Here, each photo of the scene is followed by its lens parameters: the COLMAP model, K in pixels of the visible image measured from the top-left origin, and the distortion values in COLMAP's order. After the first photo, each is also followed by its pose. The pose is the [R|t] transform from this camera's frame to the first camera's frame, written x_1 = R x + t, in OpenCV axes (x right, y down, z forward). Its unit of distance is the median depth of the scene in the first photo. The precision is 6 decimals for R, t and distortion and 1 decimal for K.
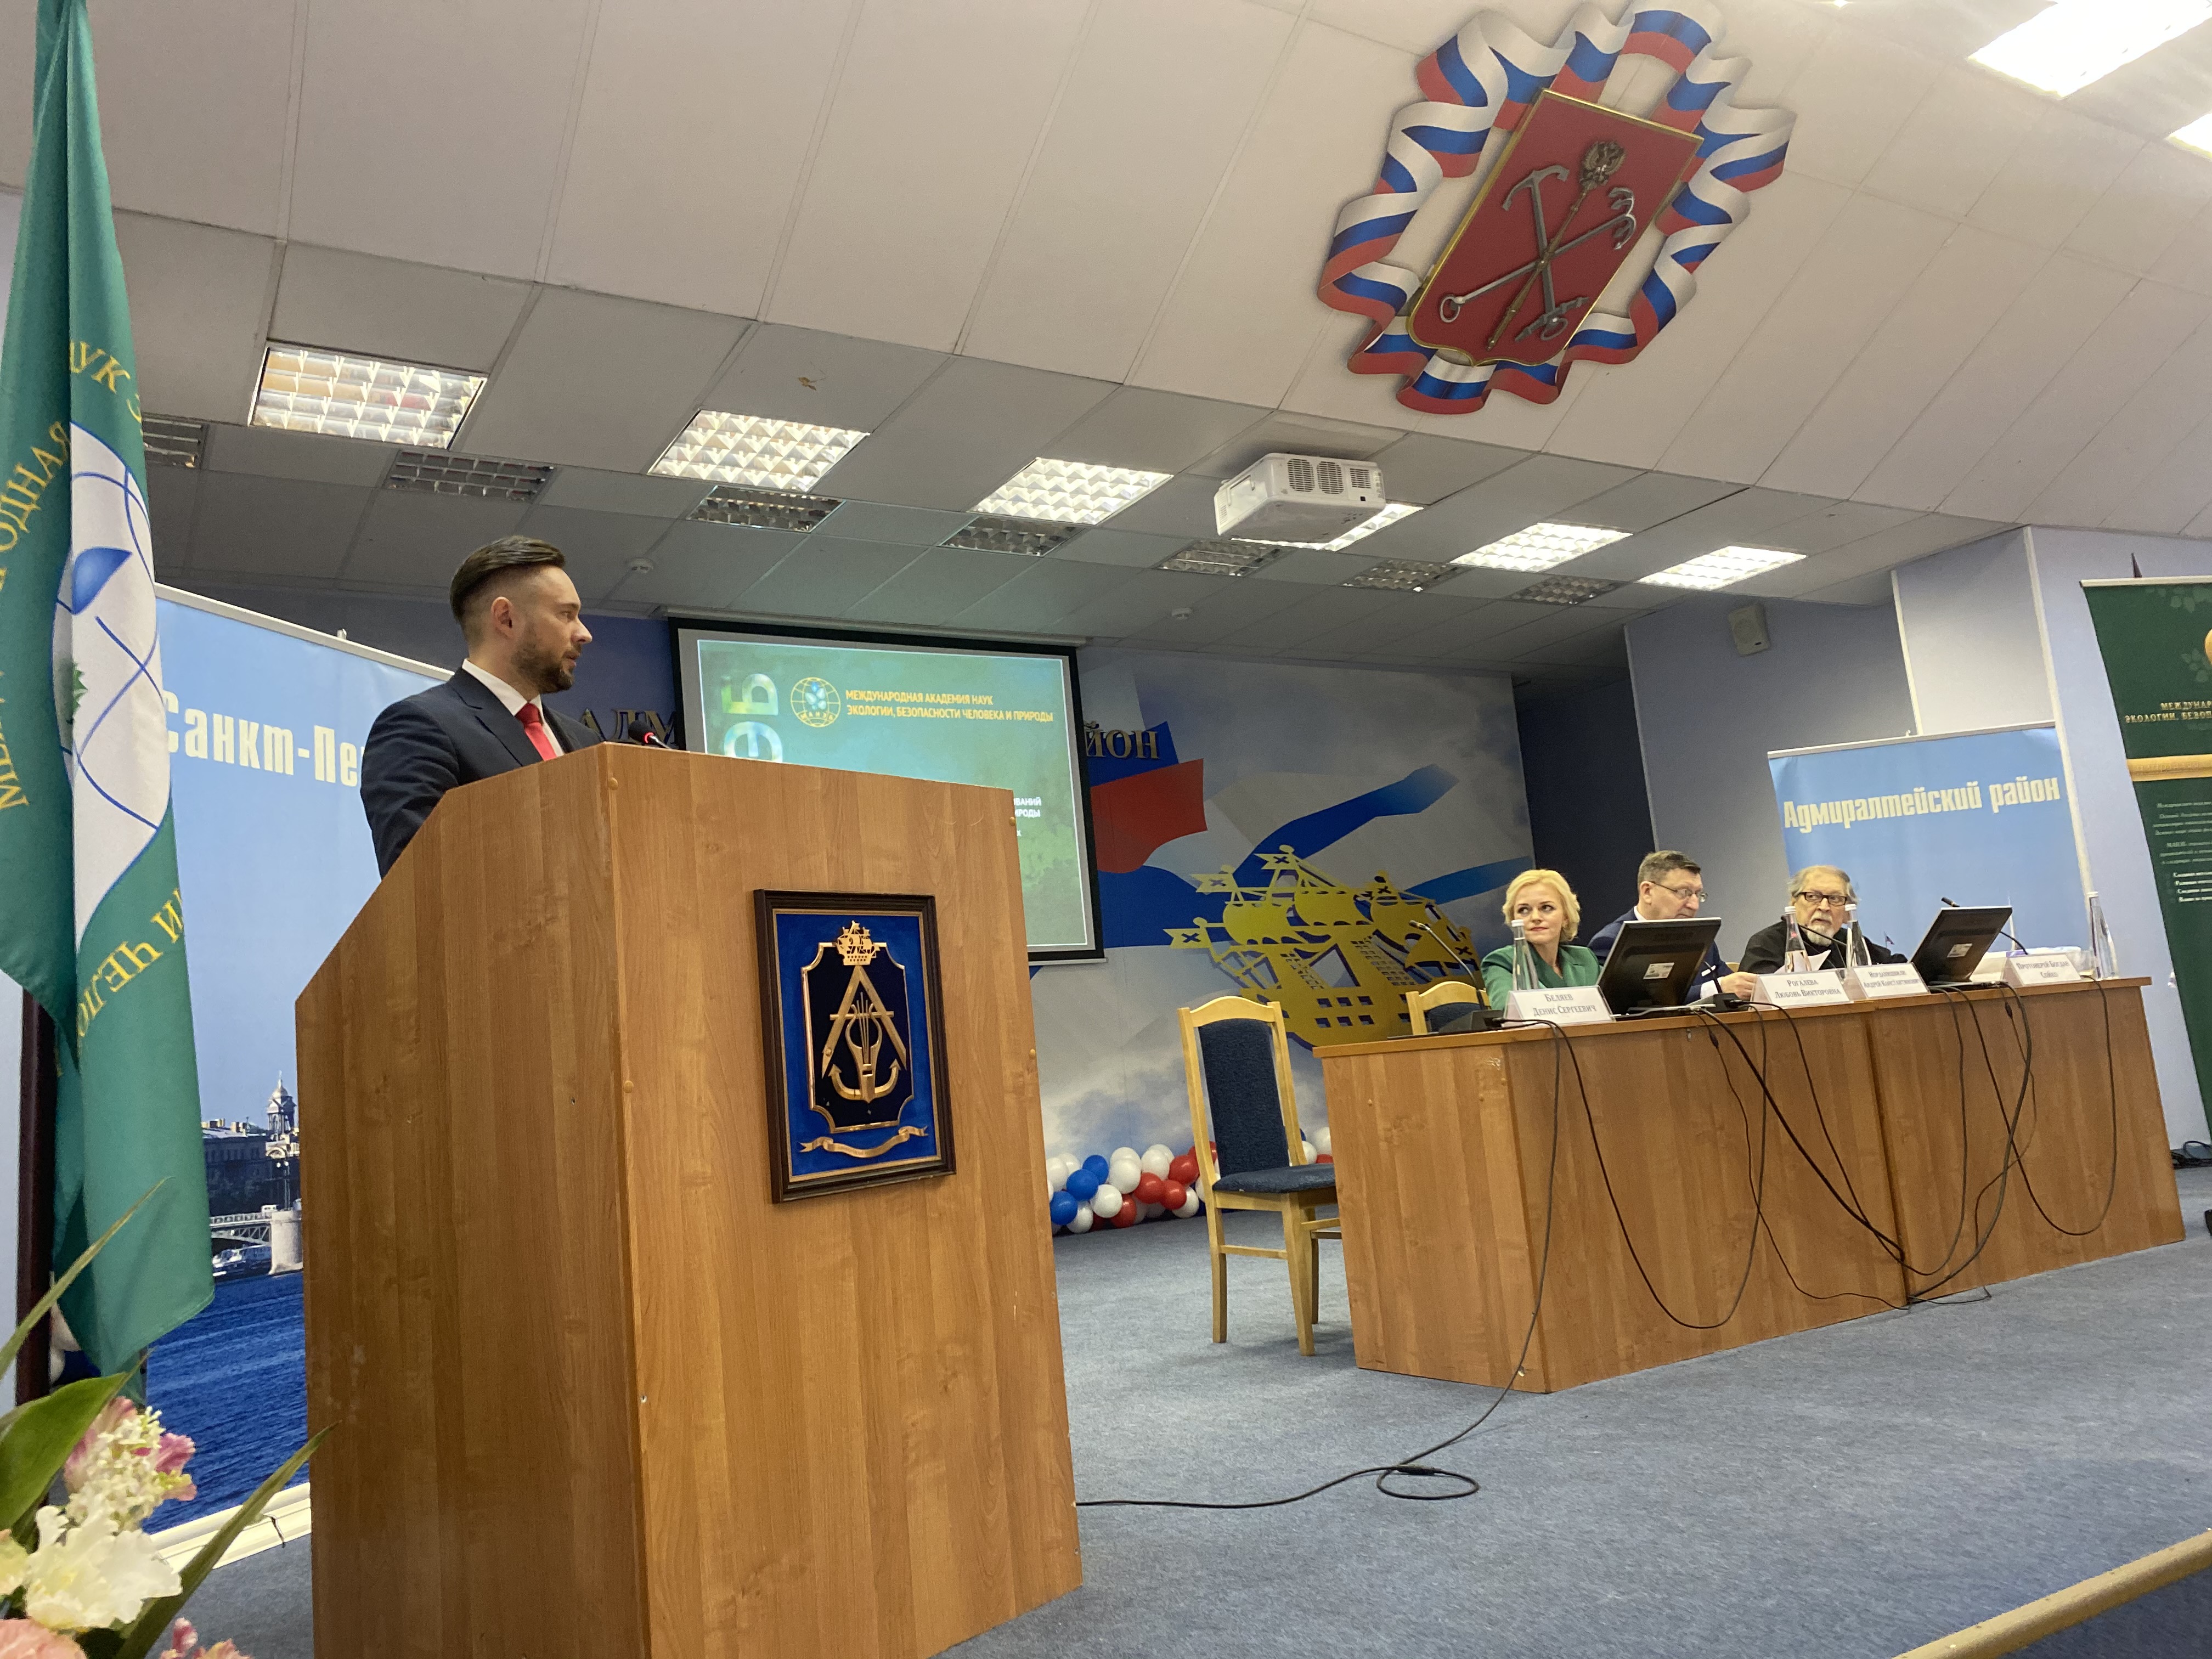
lens RADIAL K [[1682.9, 0, 1106.4], [0, 1682.9, 826.1], [0, 0, 1]] dist [0.044792, -0.020617]
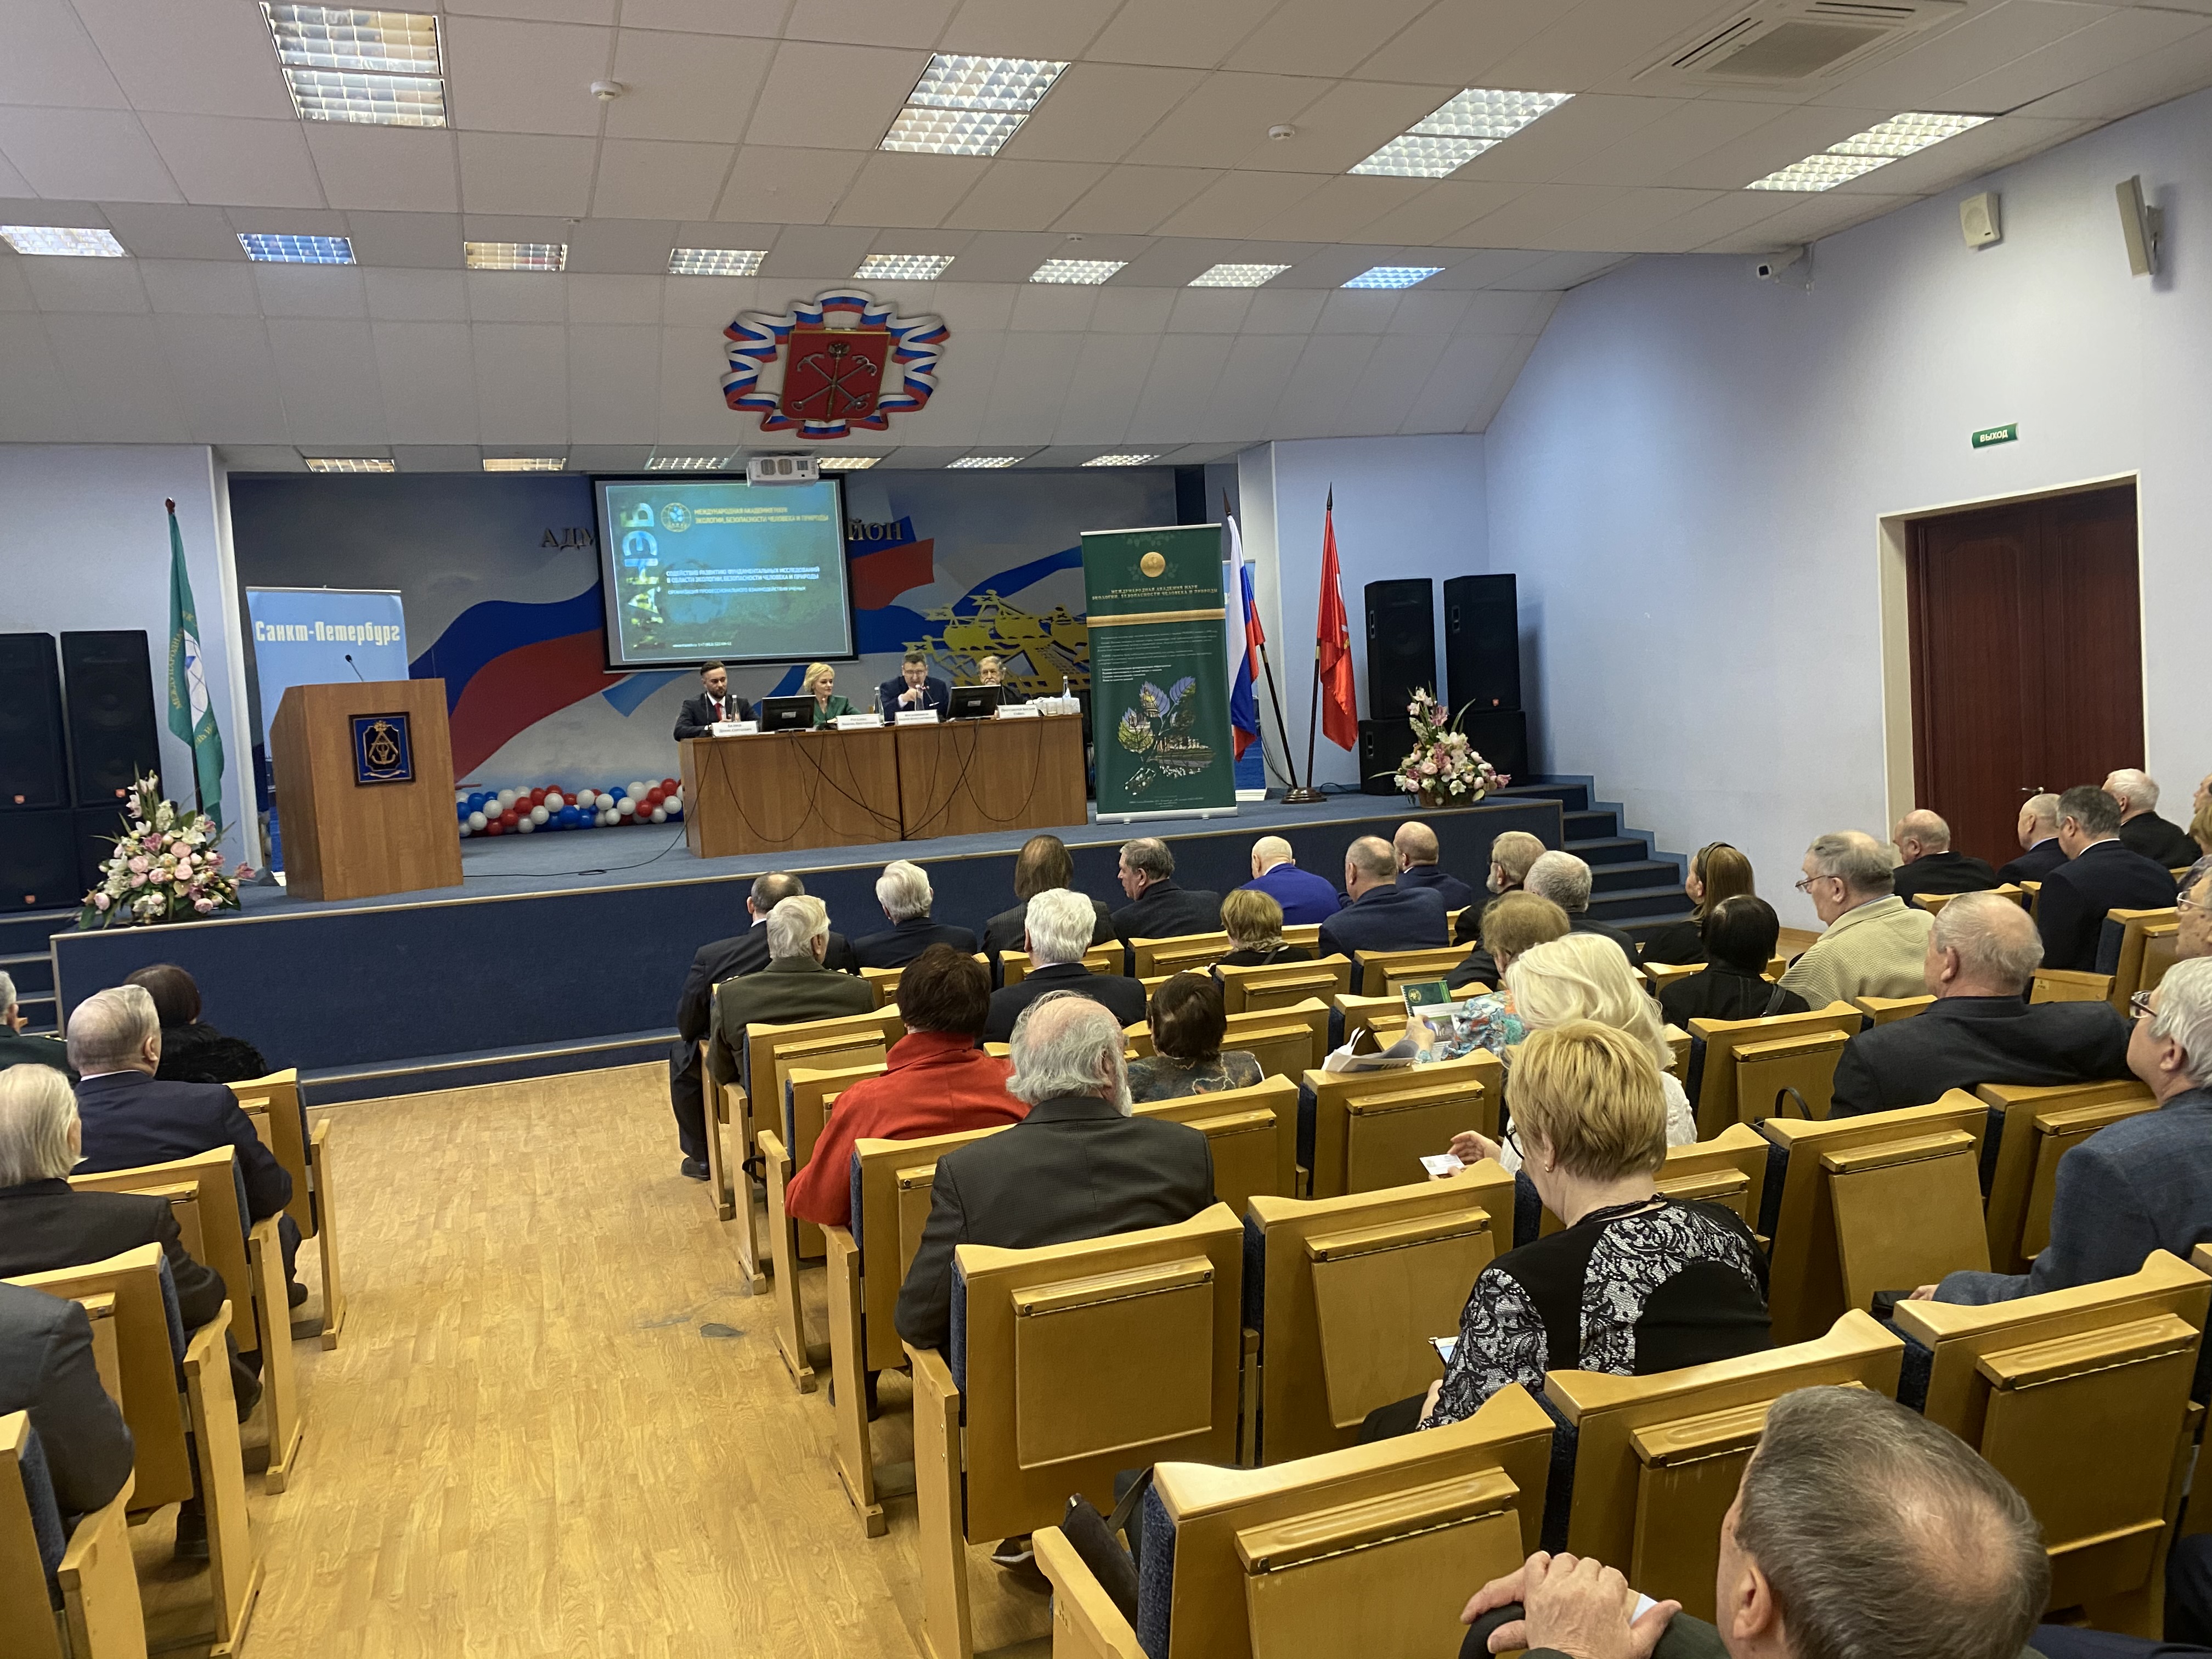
lens RADIAL K [[1682.9, 0, 1104.3], [0, 1682.9, 830.9], [0, 0, 1]] dist [0.044792, -0.020617]
pose [[0.981273, 0.042178, -0.187947, 0.636338], [0.003346, 0.971851, 0.235571, -0.174553], [0.192592, -0.231788, 0.953511, -0.715632]]
